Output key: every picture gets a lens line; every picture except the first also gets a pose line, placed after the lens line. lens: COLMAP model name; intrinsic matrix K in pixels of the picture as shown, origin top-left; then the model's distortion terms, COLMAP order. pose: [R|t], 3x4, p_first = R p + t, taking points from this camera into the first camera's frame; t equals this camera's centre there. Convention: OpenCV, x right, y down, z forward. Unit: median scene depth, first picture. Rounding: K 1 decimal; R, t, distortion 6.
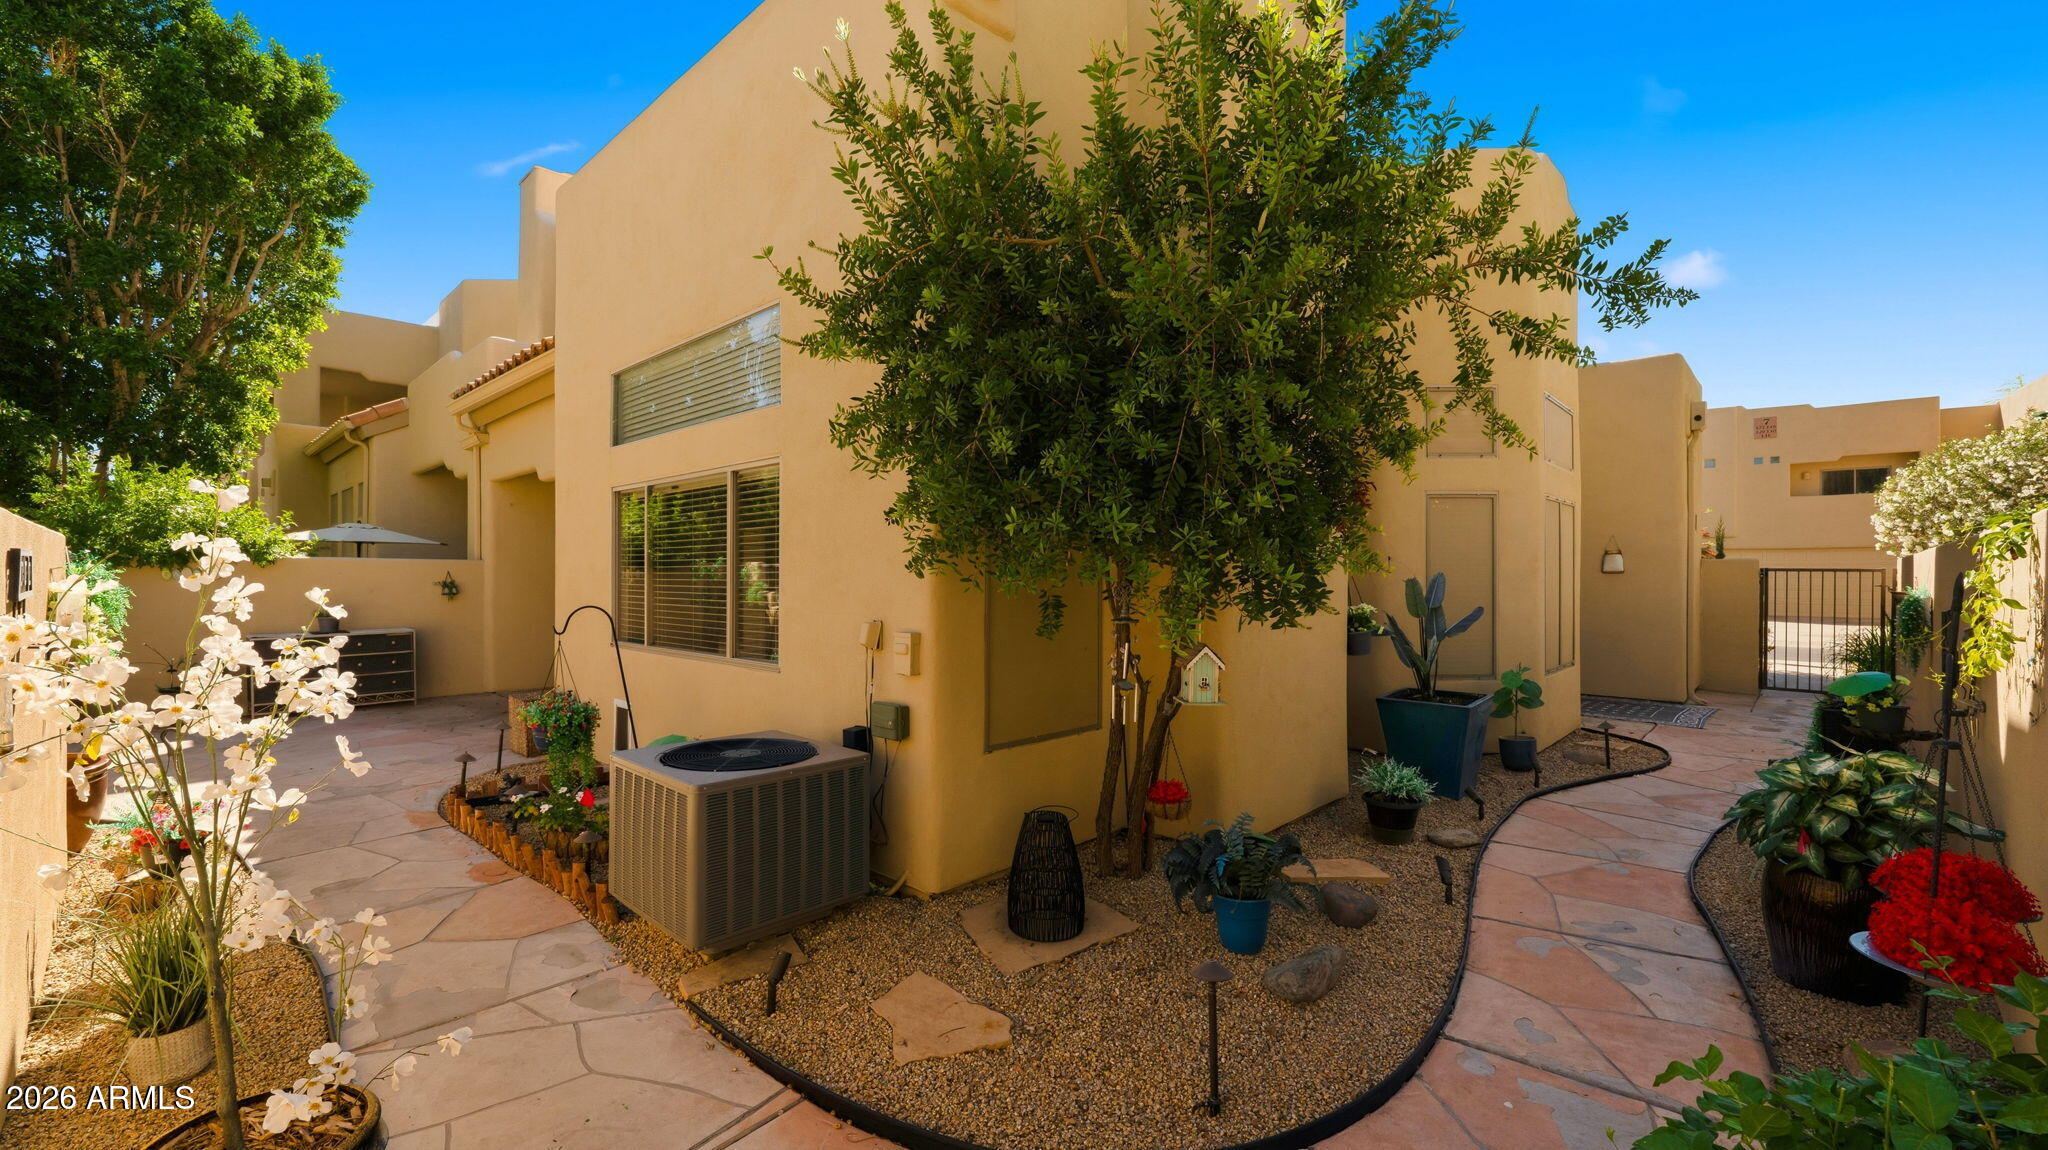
lens RADIAL K [[856.0, 0, 1022.0], [0, 856.0, 576.2], [0, 0, 1]] dist [-0.000204, -0.000257]
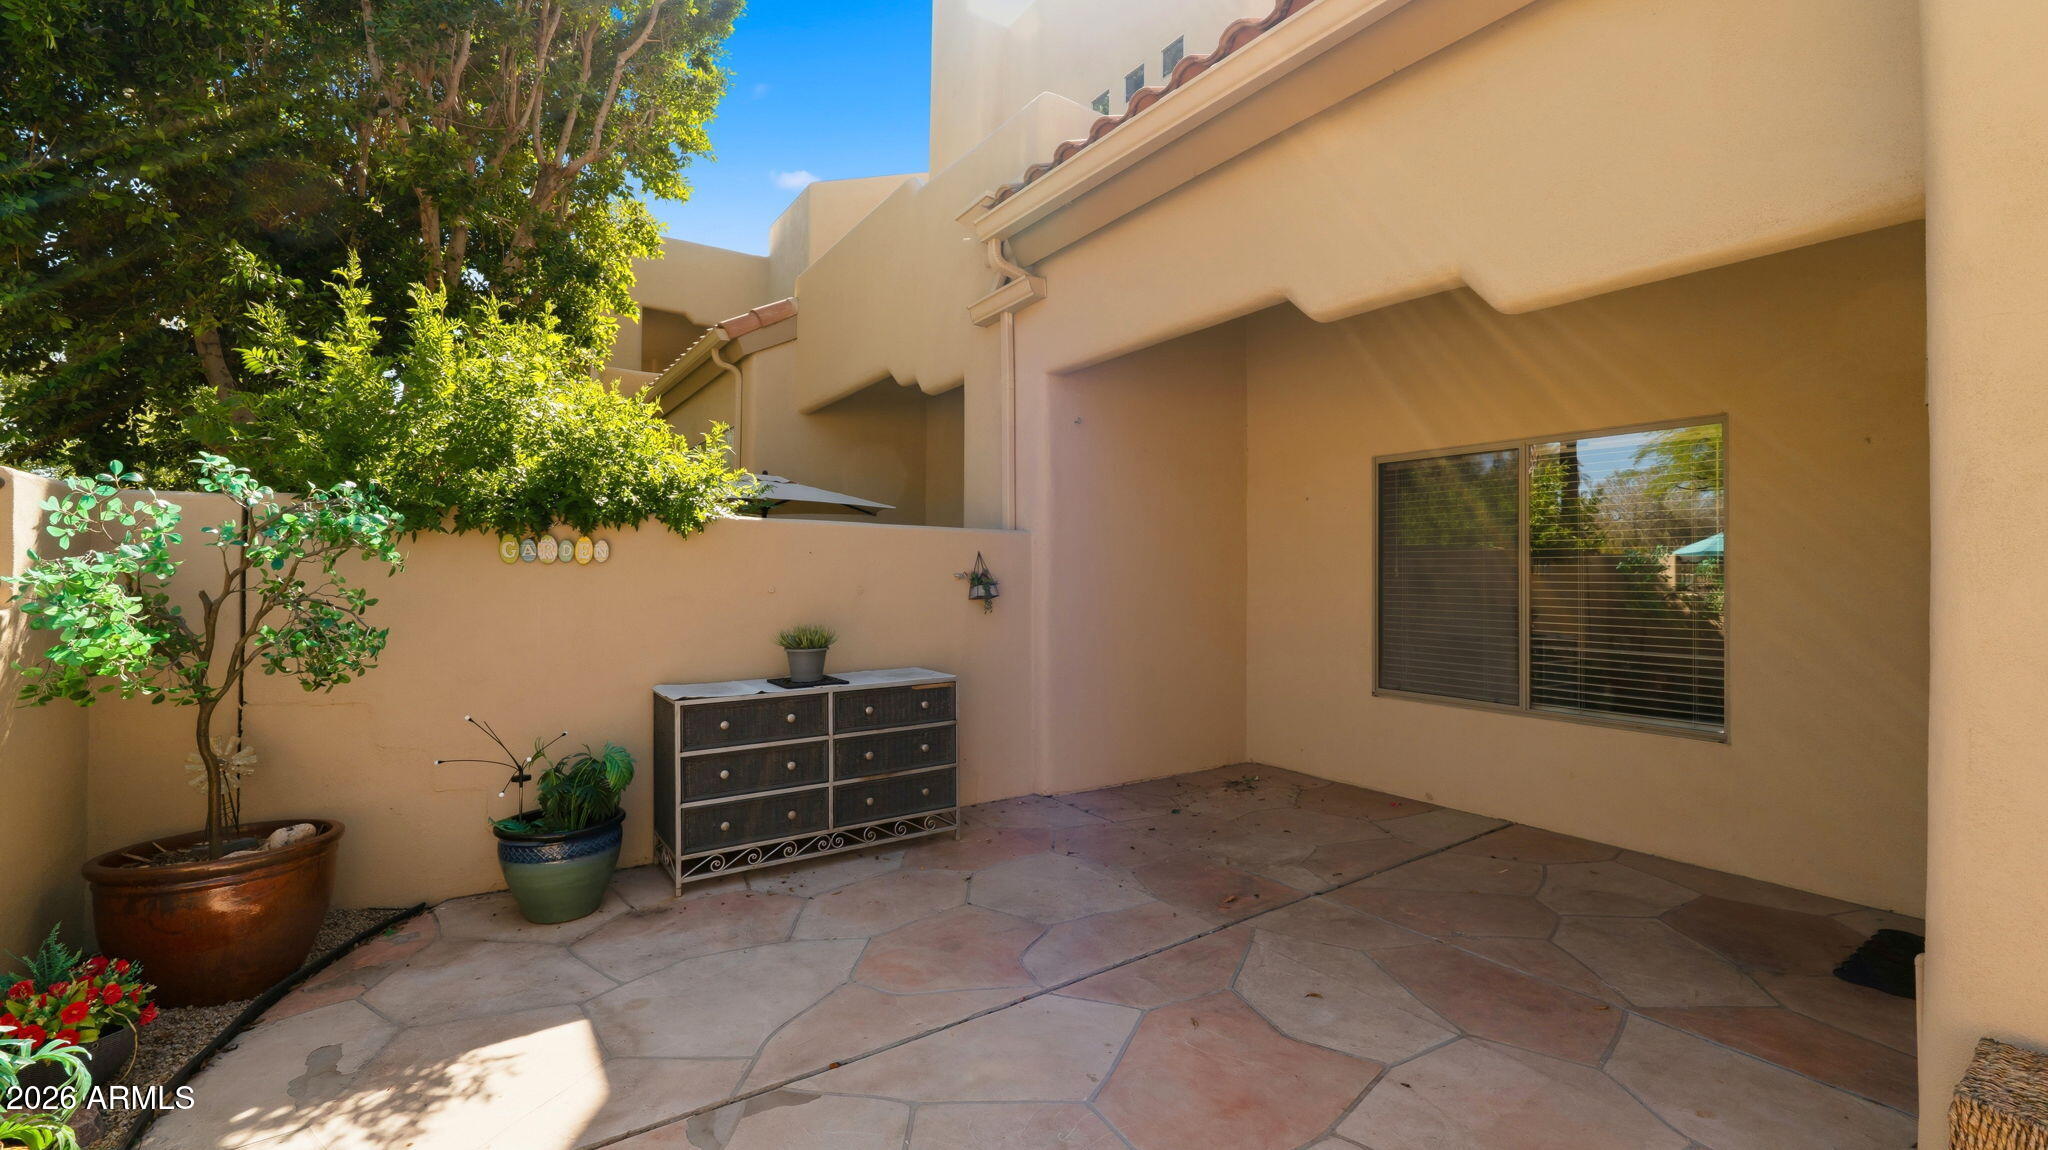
lens RADIAL K [[856.0, 0, 1027.3], [0, 856.0, 573.3], [0, 0, 1]] dist [-0.000204, -0.000257]
pose [[0.978602, 0.006078, -0.205674, -0.537309], [-0.006457, 0.999978, -0.001174, 0.007278], [0.205663, 0.002477, 0.978620, 0.516020]]
